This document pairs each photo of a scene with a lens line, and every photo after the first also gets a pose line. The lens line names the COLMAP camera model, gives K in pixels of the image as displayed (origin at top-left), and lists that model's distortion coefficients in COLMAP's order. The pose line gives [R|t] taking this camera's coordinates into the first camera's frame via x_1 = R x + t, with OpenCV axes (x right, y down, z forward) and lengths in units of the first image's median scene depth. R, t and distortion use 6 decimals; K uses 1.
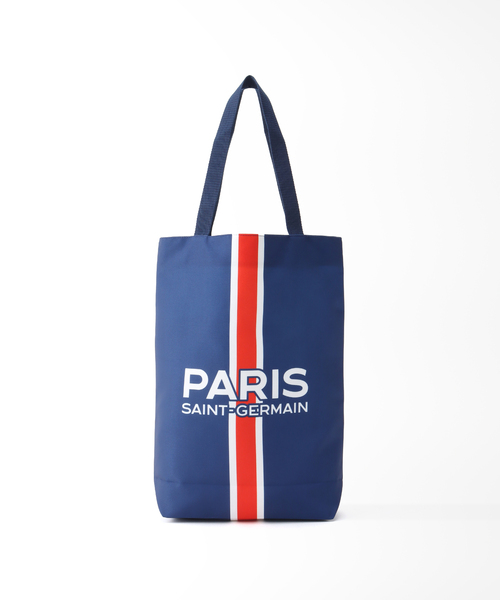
lens RADIAL K [[785.5, 0, 252.4], [0, 785.5, 298.7], [0, 0, 1]] dist [0.027580, 0.000000]
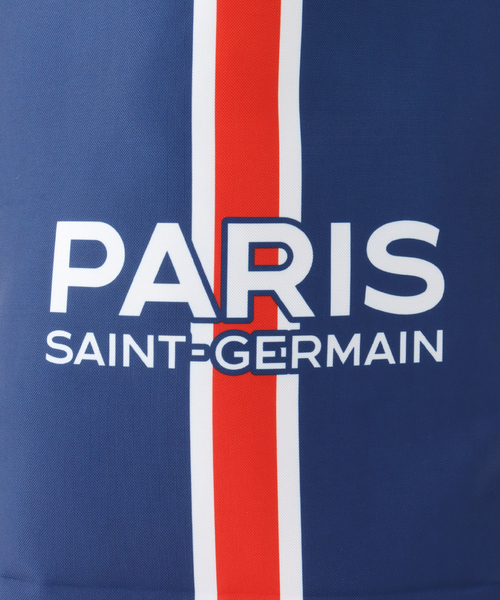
lens RADIAL K [[834.9, 0, 247.4], [0, 834.9, 300.7], [0, 0, 1]] dist [0.047556, 0.000000]
pose [[0.998548, 0.001716, -0.053846, 0.010315], [-0.002227, 0.999953, -0.009423, 0.124547], [0.053827, 0.009529, 0.998505, 0.670039]]
